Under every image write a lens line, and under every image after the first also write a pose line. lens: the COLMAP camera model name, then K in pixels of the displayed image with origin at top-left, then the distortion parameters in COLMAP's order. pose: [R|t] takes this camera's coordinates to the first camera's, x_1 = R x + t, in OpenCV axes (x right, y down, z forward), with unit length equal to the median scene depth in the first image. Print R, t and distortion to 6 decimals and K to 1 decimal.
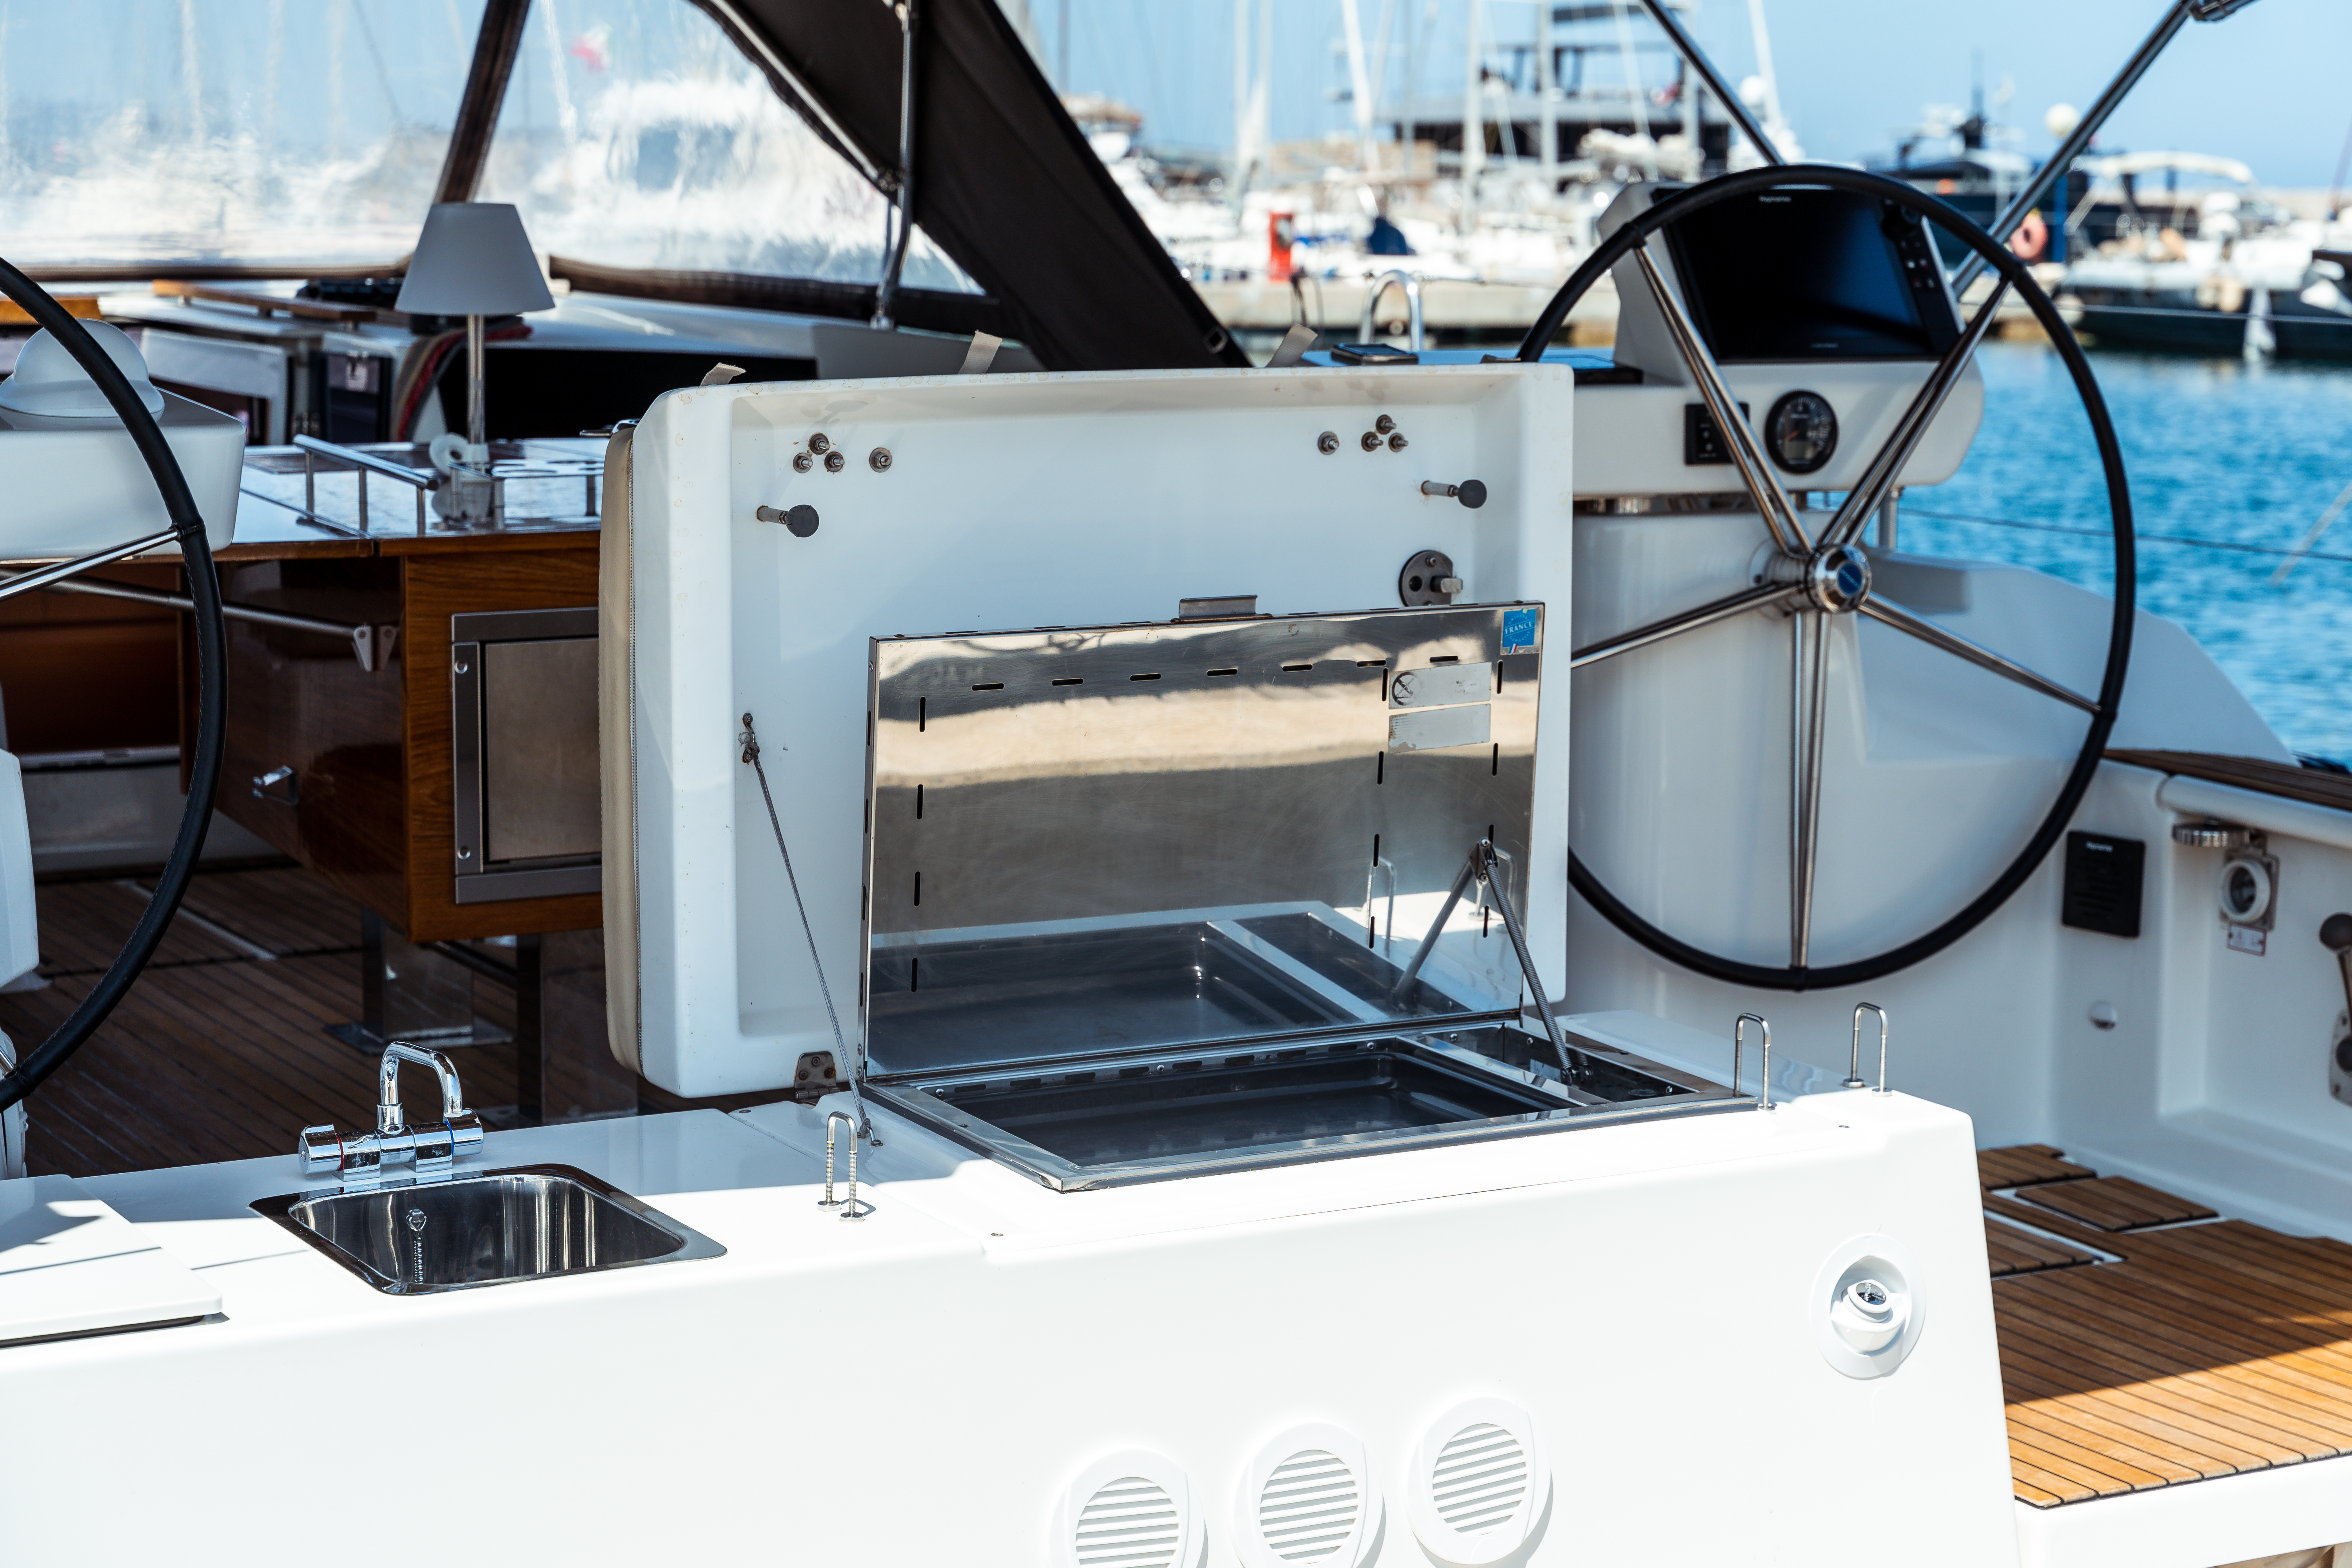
lens RADIAL K [[4517.3, 0, 1180.3], [0, 4517.3, 778.1], [0, 0, 1]] dist [-0.049708, 0.000000]
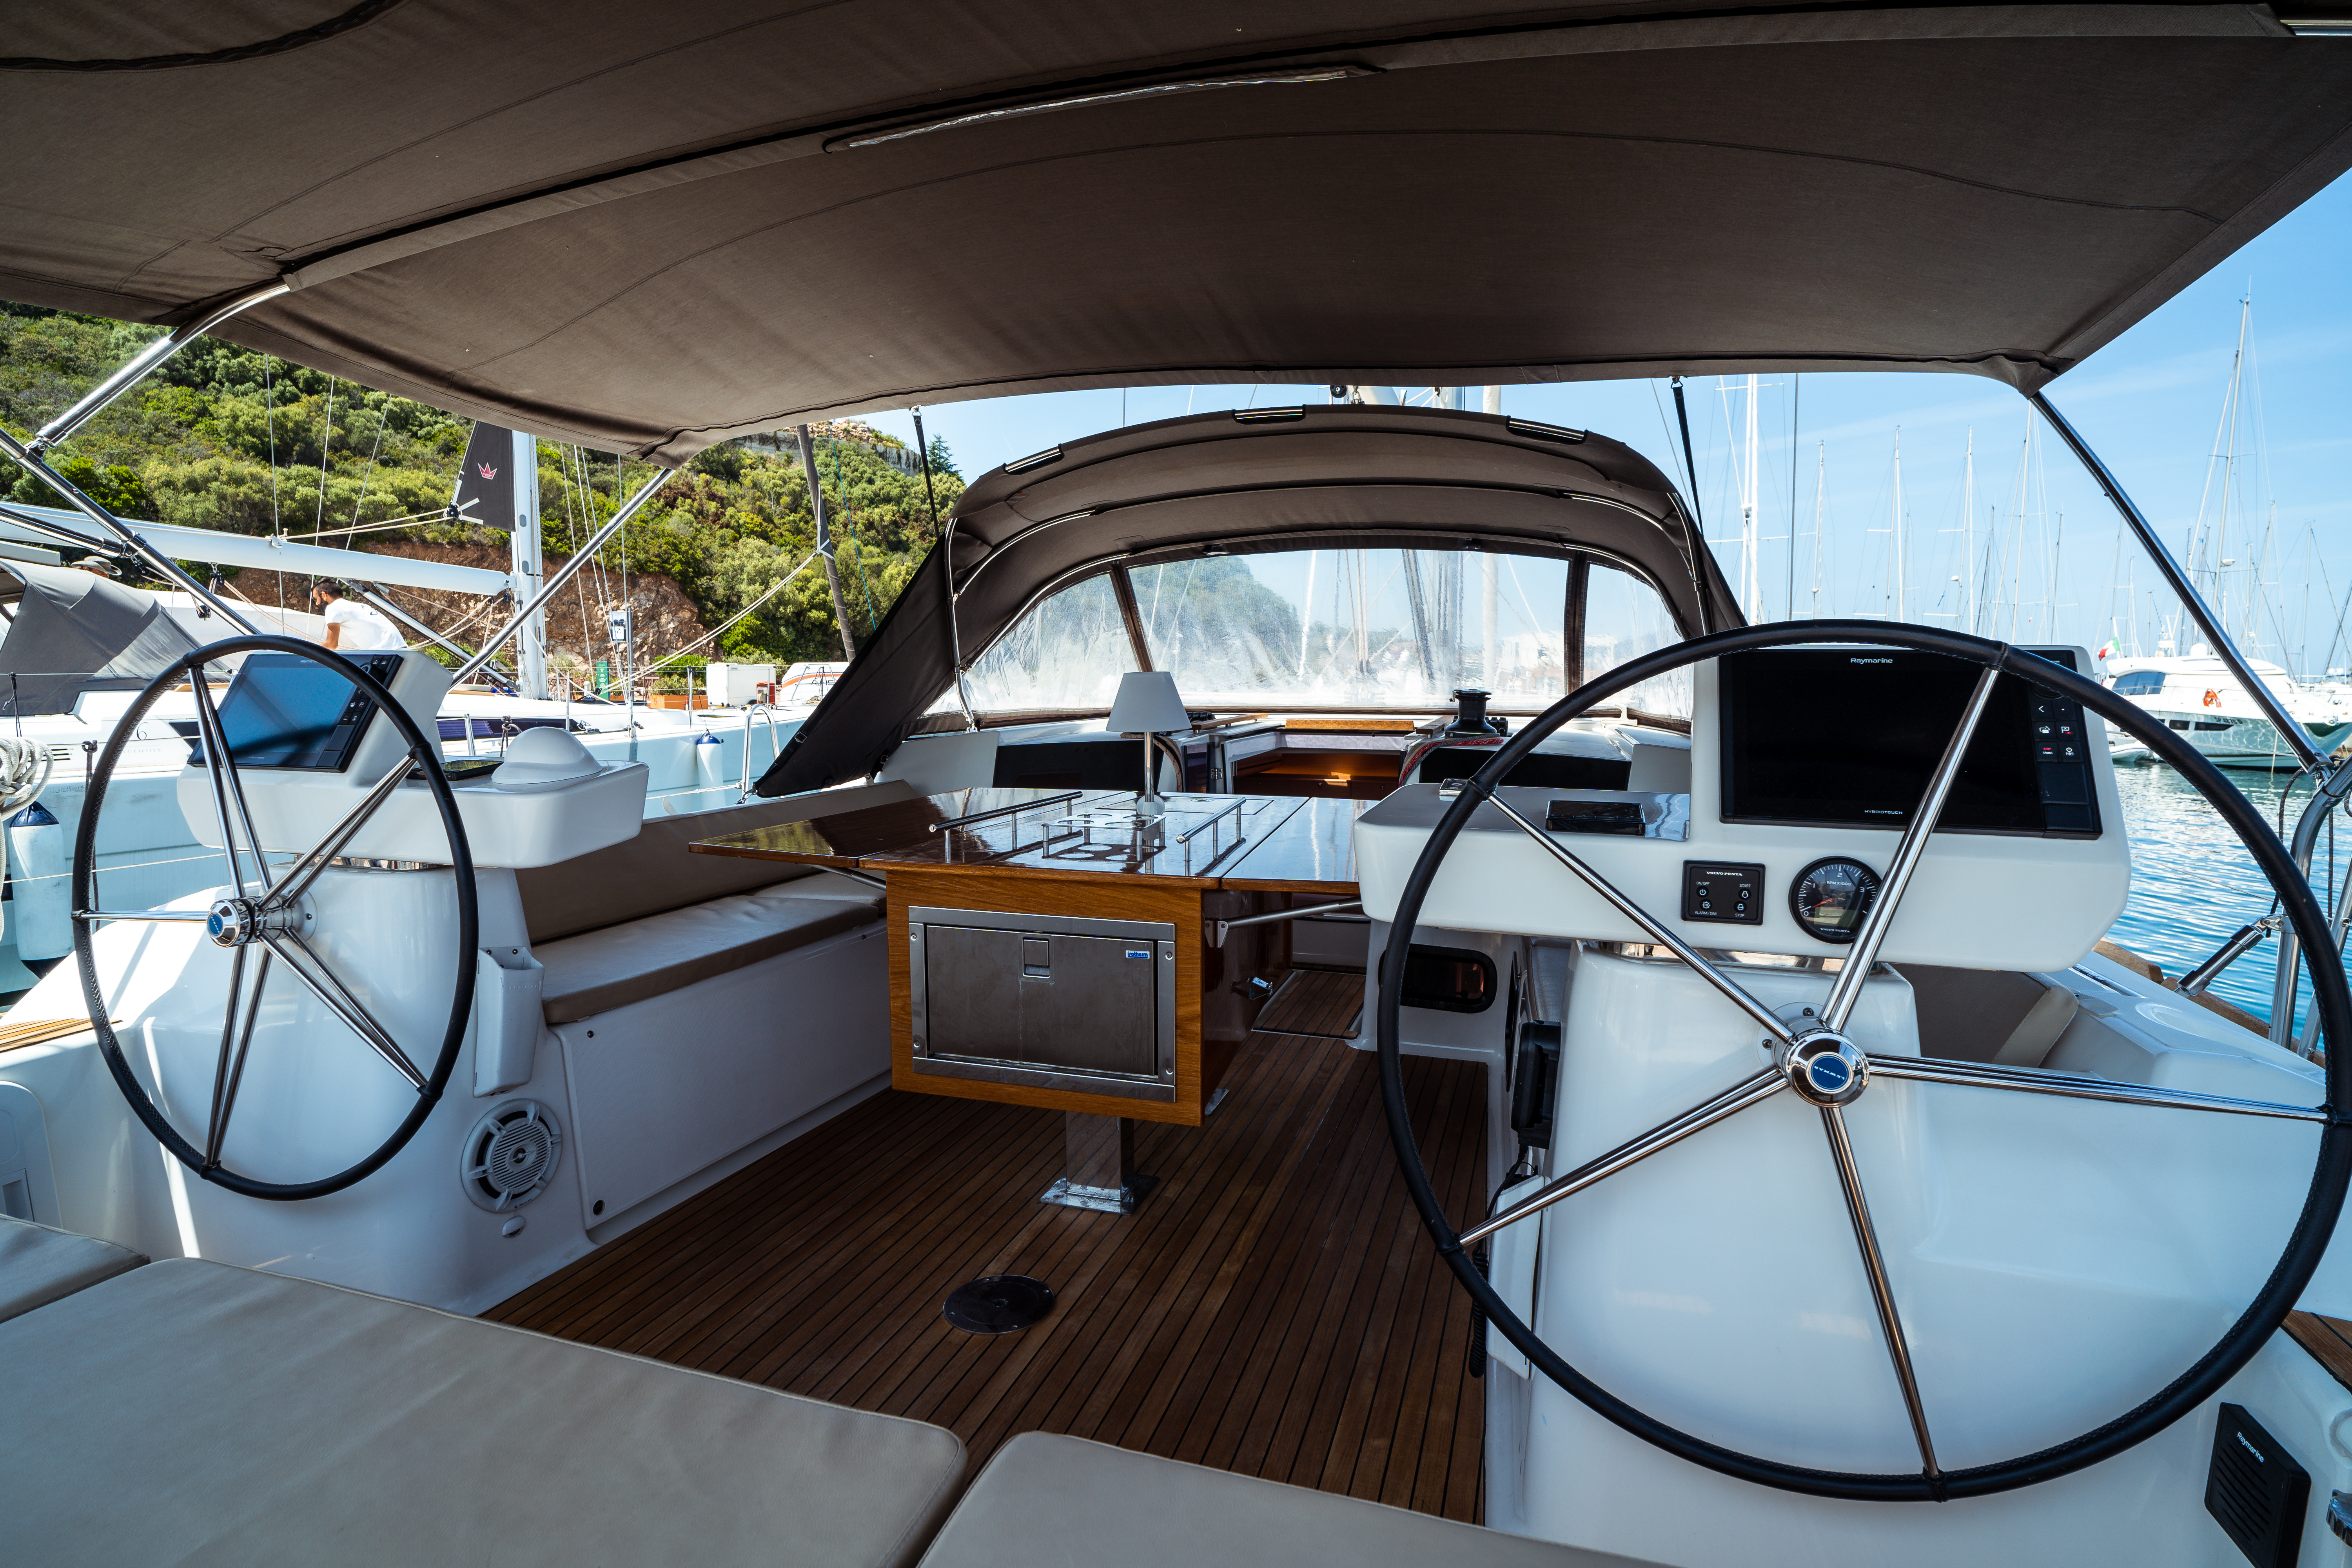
lens RADIAL K [[1199.8, 0, 1181.2], [0, 1199.8, 775.6], [0, 0, 1]] dist [-0.011476, -0.000239]
pose [[0.681976, 0.059896, -0.728918, 0.204957], [-0.102409, 0.994643, -0.014083, -0.076835], [0.724170, 0.084252, 0.684456, 0.650497]]
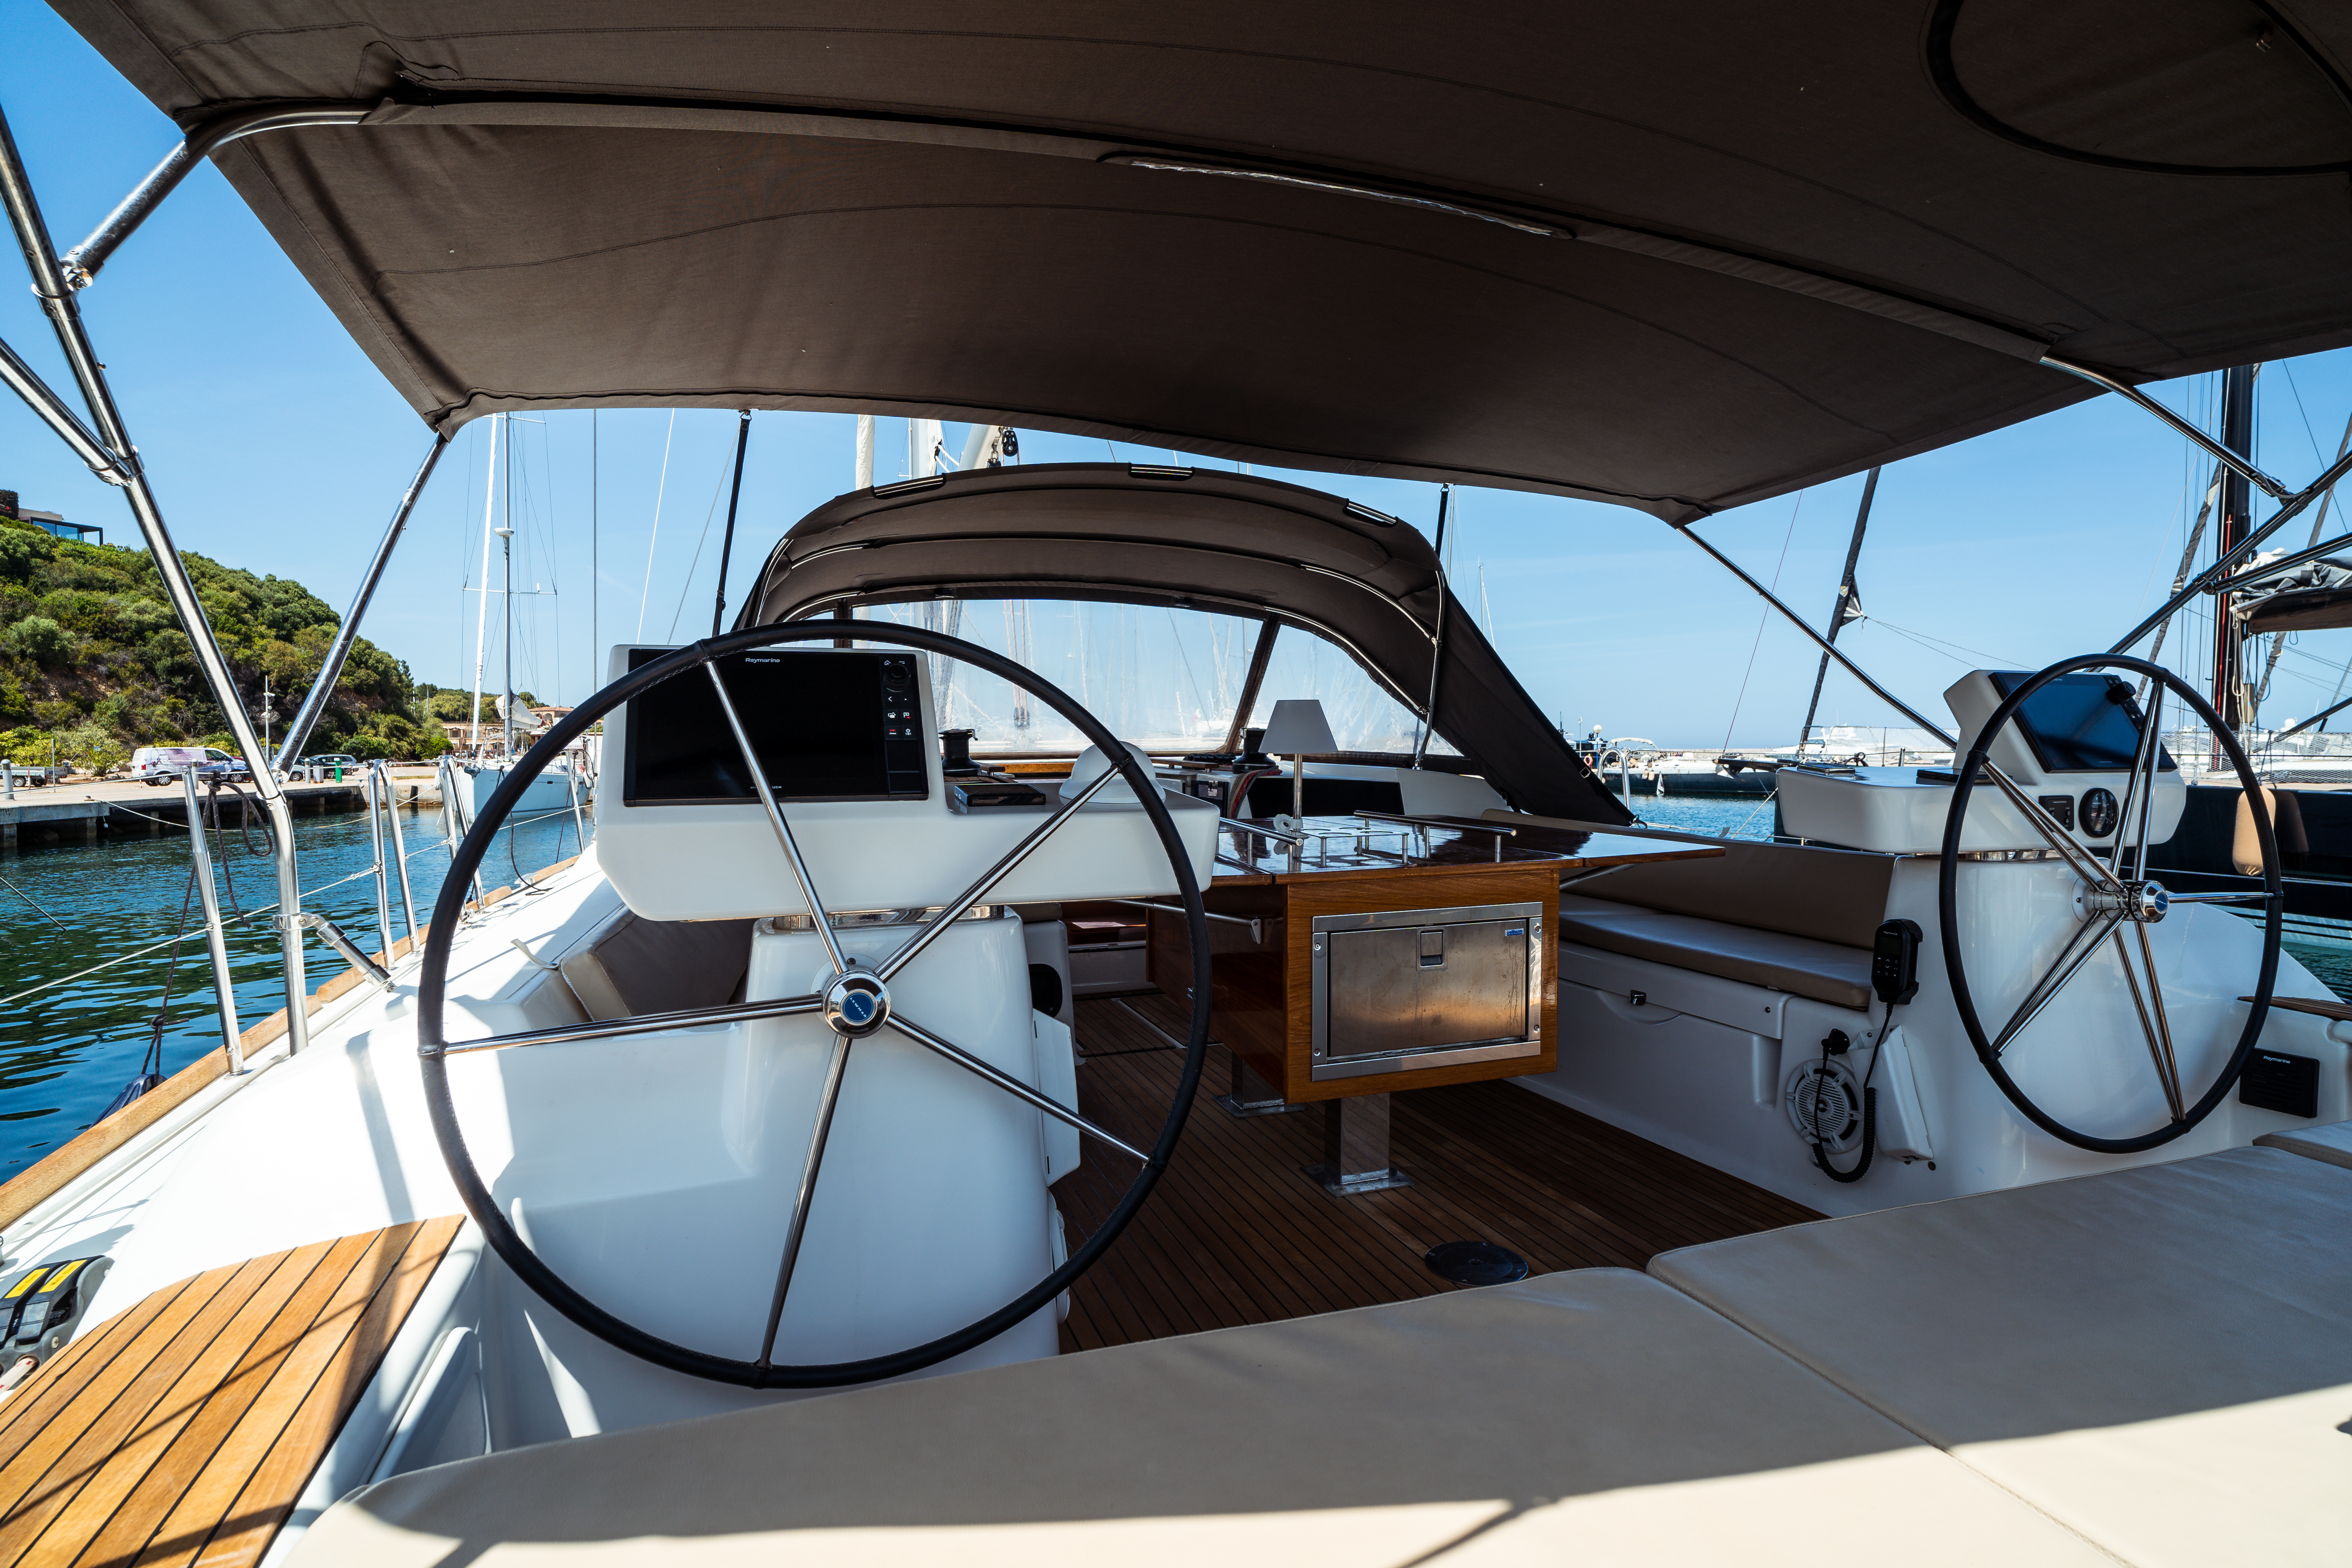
lens RADIAL K [[1199.8, 0, 1179.1], [0, 1199.8, 771.3], [0, 0, 1]] dist [-0.011476, -0.000239]
pose [[0.986086, -0.006876, -0.166095, -0.115648], [-0.011680, 0.993810, -0.110481, -0.034564], [0.165826, 0.110884, 0.979901, 0.450119]]
